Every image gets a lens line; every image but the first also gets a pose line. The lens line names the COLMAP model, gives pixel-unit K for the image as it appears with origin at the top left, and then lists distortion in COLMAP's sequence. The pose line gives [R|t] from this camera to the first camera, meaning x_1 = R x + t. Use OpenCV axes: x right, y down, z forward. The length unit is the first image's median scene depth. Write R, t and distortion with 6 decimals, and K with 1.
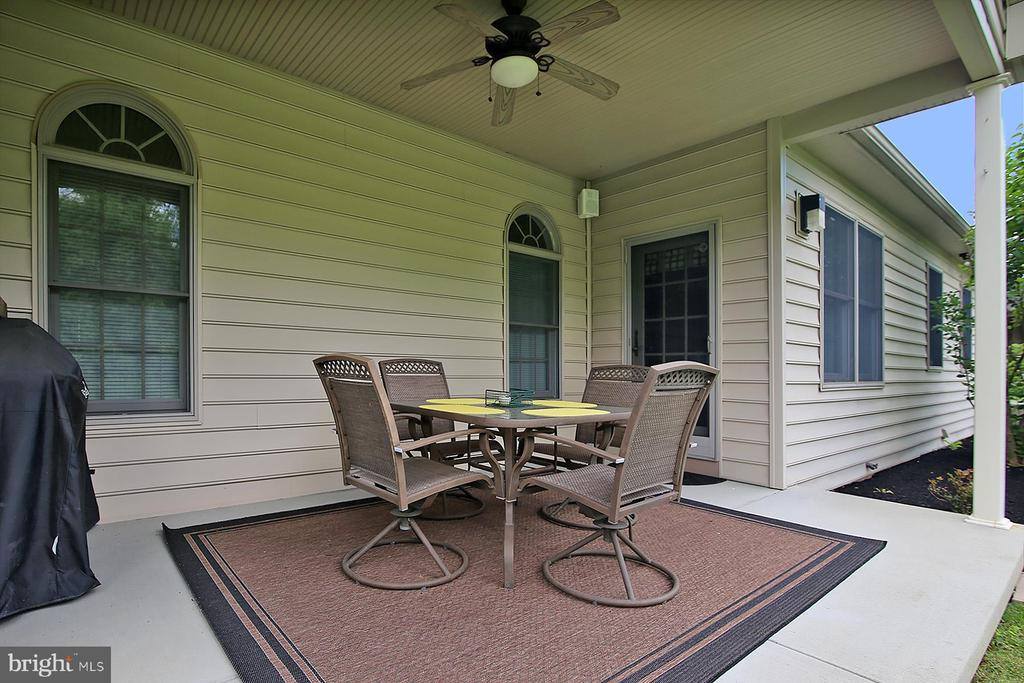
lens RADIAL K [[524.7, 0, 484.3], [0, 524.7, 371.1], [0, 0, 1]] dist [-0.011862, -0.001758]
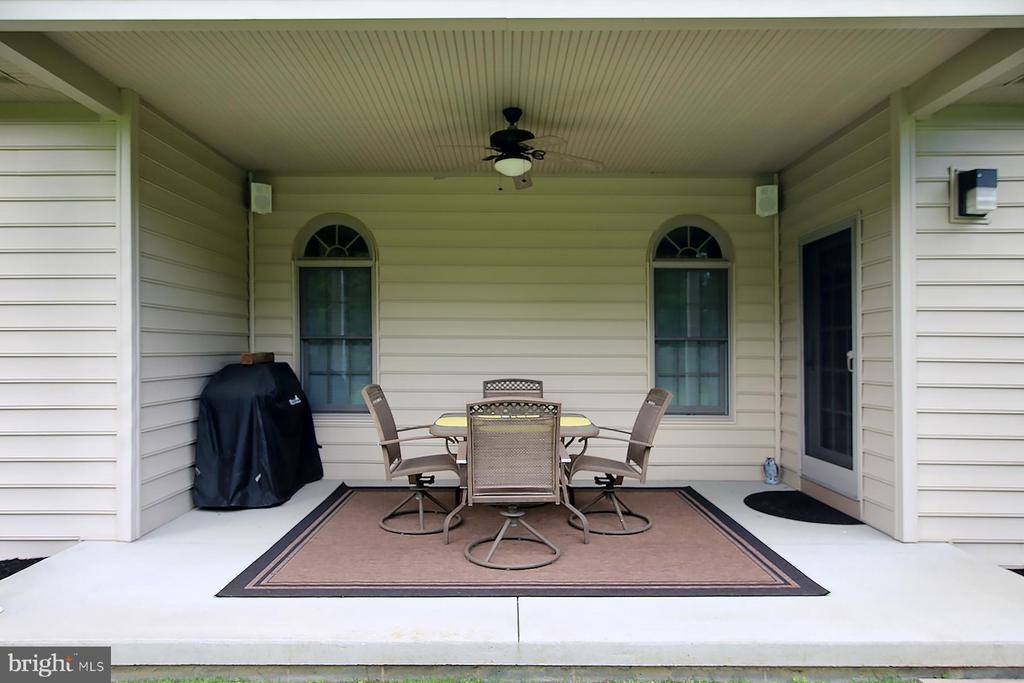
lens RADIAL K [[637.5, 0, 512.4], [0, 637.5, 344.6], [0, 0, 1]] dist [0.001443, -0.000889]
pose [[0.787064, -0.018810, -0.616584, 0.730461], [0.000195, 0.999543, -0.030244, -0.053933], [0.616871, 0.023684, 0.786708, -0.175999]]
